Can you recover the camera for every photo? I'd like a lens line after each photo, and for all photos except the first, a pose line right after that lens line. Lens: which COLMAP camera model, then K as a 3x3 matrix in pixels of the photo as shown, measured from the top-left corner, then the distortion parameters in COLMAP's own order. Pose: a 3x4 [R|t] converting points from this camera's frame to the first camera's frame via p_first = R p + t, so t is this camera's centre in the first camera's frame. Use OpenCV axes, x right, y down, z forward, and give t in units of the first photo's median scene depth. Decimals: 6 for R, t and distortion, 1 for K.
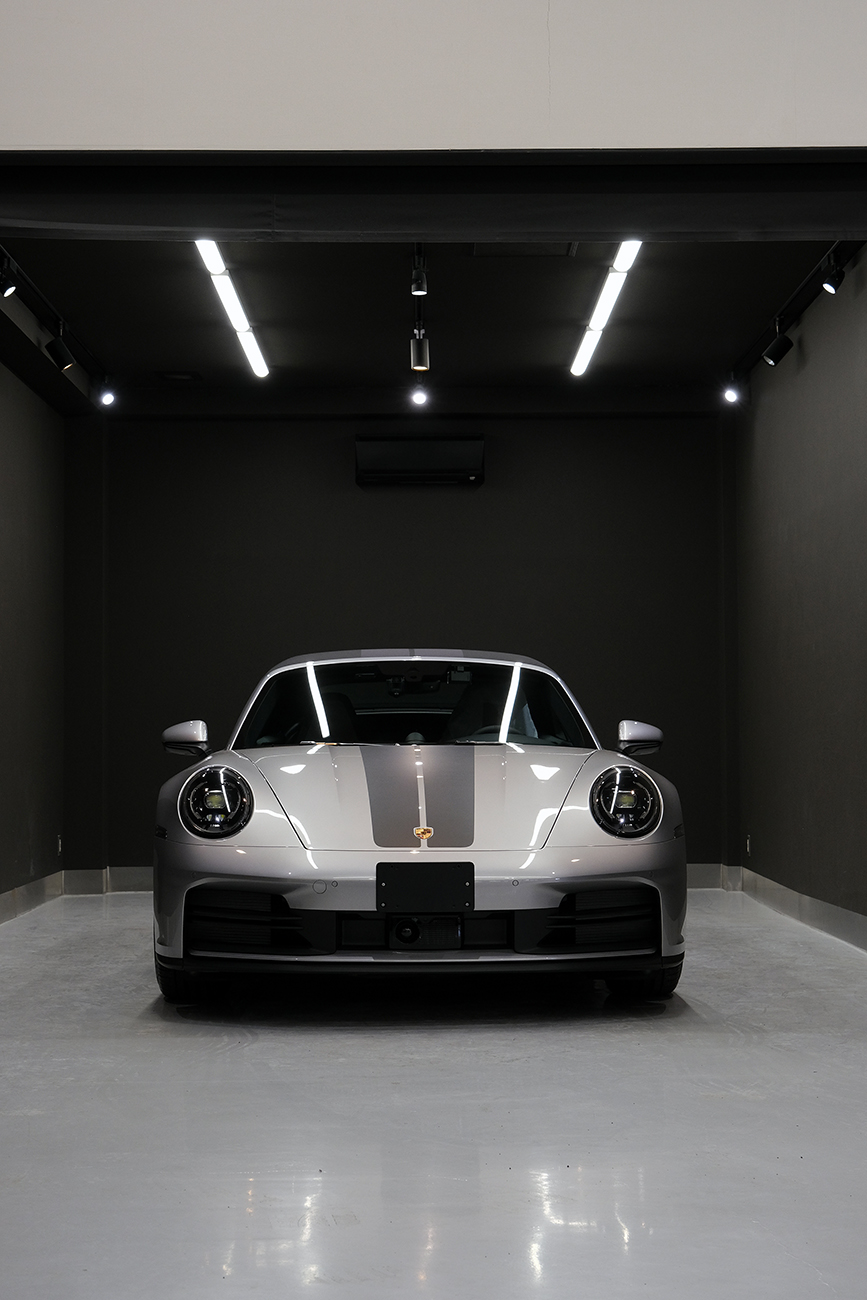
lens RADIAL K [[2197.1, 0, 436.6], [0, 2197.1, 662.8], [0, 0, 1]] dist [0.059516, 0.000000]
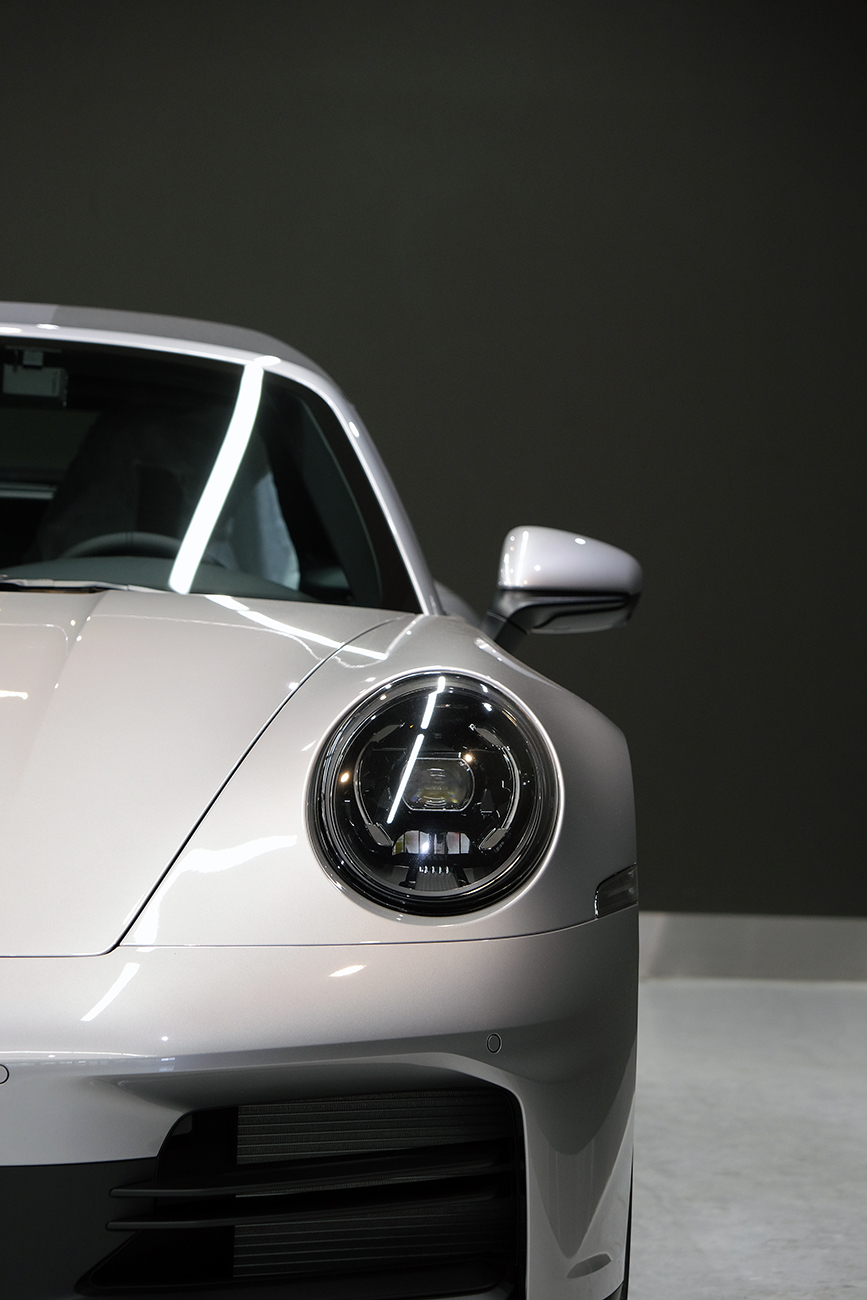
lens RADIAL K [[4576.6, 0, 432.6], [0, 4576.6, 648.2], [0, 0, 1]] dist [-0.013463, 0.000000]
pose [[0.999745, 0.022436, 0.002635, 0.084568], [-0.022538, 0.998561, 0.048656, 0.013692], [-0.001540, -0.048703, 0.998812, 0.385038]]
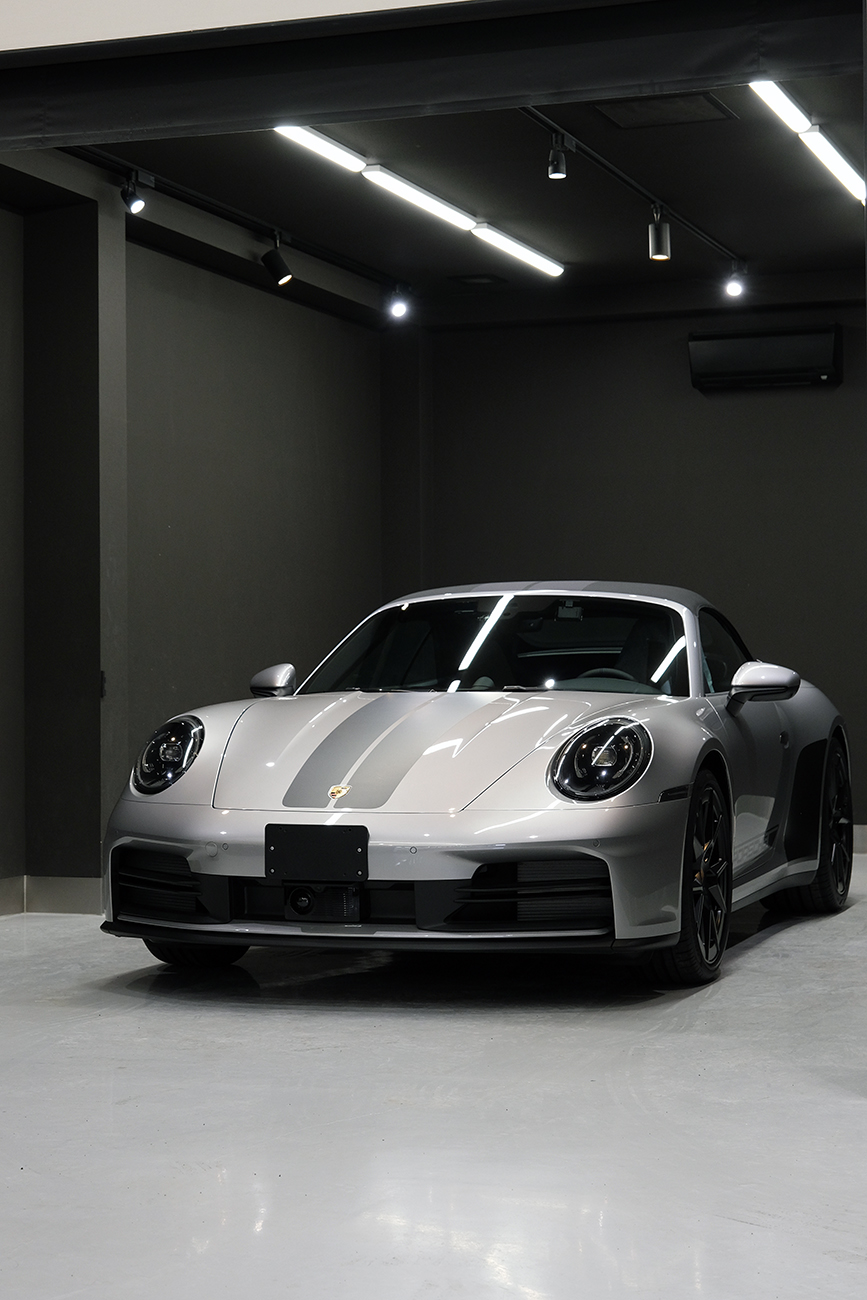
lens RADIAL K [[2452.7, 0, 432.2], [0, 2452.7, 642.9], [0, 0, 1]] dist [0.033523, 0.000000]
pose [[0.937287, -0.006539, -0.348498, 0.365788], [0.014320, 0.999702, 0.019755, -0.002253], [0.348265, -0.023507, 0.937101, 0.076477]]
